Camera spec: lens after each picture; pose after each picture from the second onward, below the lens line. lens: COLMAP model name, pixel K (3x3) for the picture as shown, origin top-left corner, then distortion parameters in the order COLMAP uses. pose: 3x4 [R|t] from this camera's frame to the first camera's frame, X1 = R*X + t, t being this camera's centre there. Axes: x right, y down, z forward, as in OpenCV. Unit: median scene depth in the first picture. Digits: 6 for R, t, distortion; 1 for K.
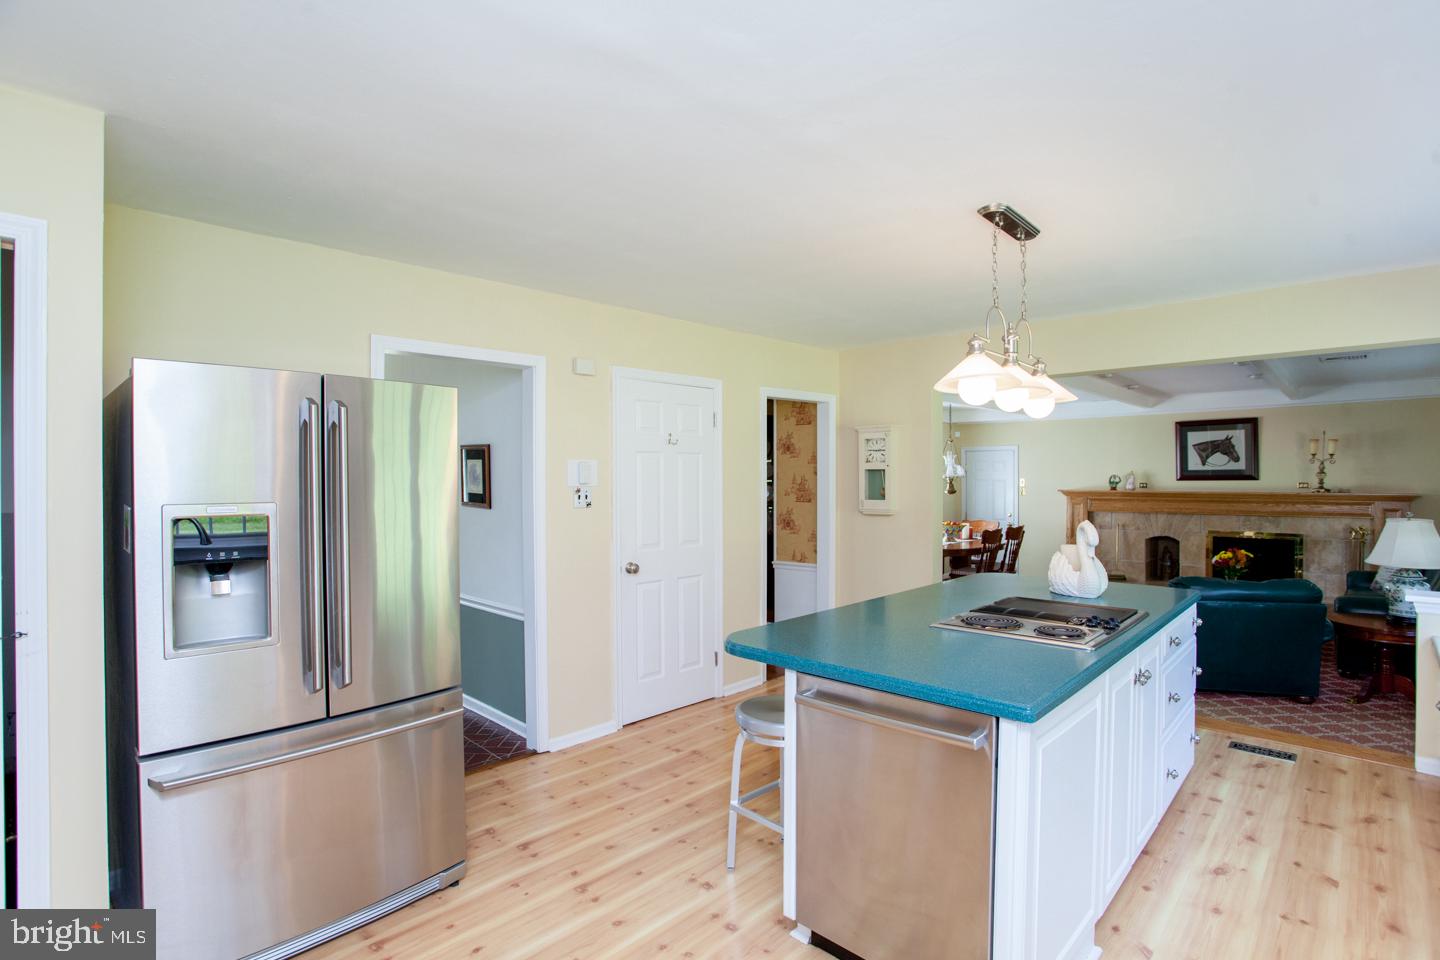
lens RADIAL K [[698.3, 0, 718.3], [0, 698.3, 481.8], [0, 0, 1]] dist [-0.079578, 0.035621]
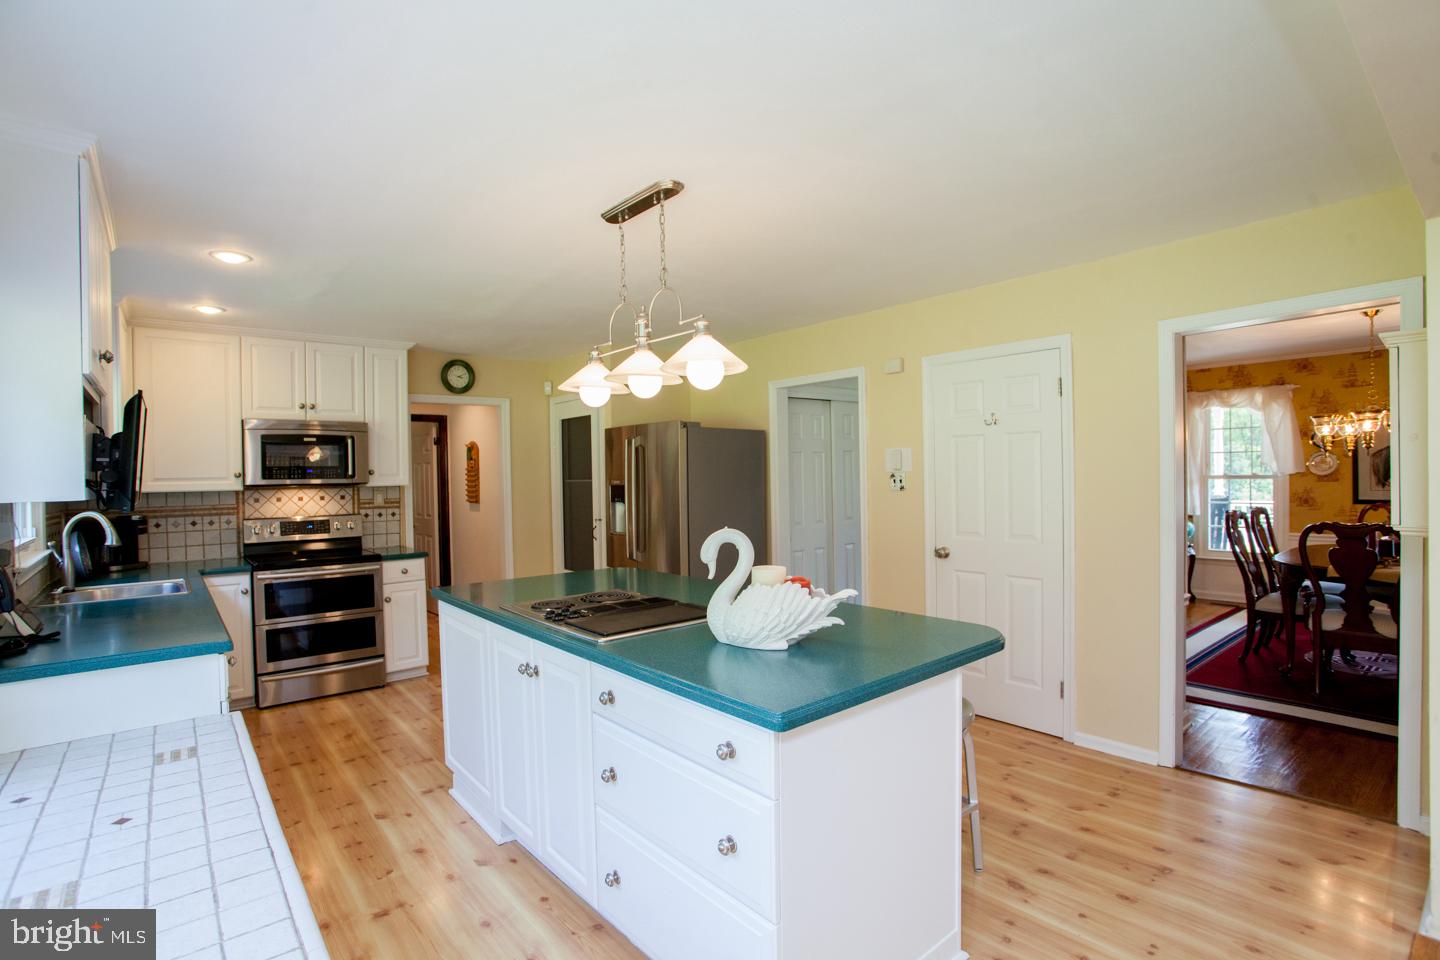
lens RADIAL K [[694.4, 0, 725.6], [0, 694.4, 483.1], [0, 0, 1]] dist [-0.077397, 0.032457]
pose [[-0.098290, 0.020444, -0.994948, 0.437755], [0.013695, 0.999722, 0.019189, -0.000227], [0.995064, -0.011740, -0.098543, 0.382088]]
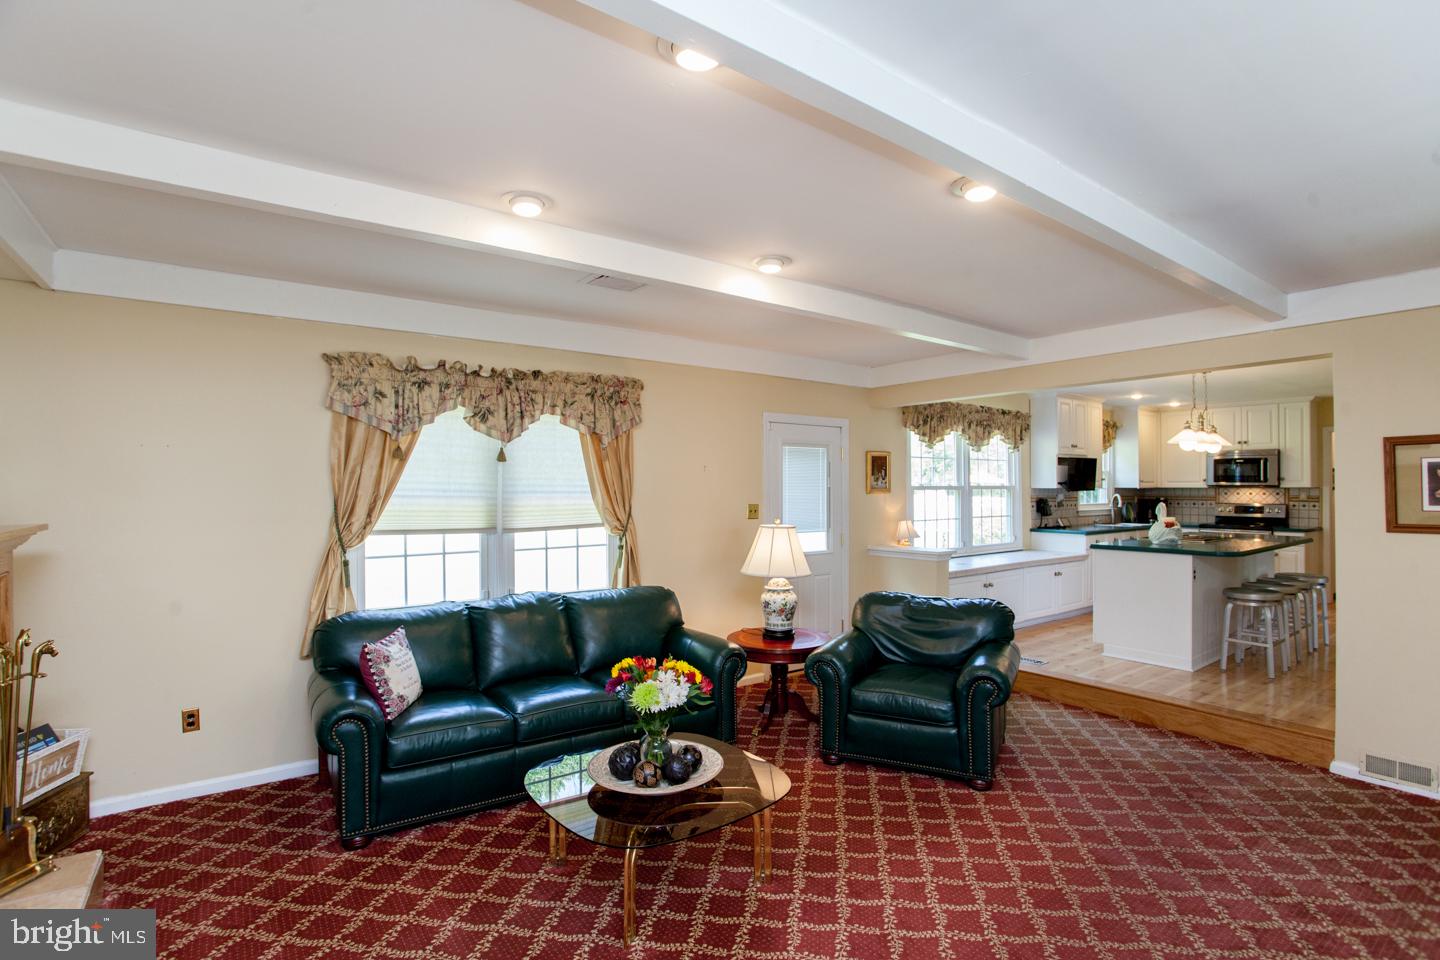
lens RADIAL K [[698.3, 0, 718.3], [0, 698.3, 481.8], [0, 0, 1]] dist [-0.079578, 0.035621]
pose [[-0.985886, 0.008544, 0.167201, 0.517376], [0.008057, 0.999961, -0.003588, -0.001326], [-0.167225, -0.002190, -0.985916, 1.103349]]
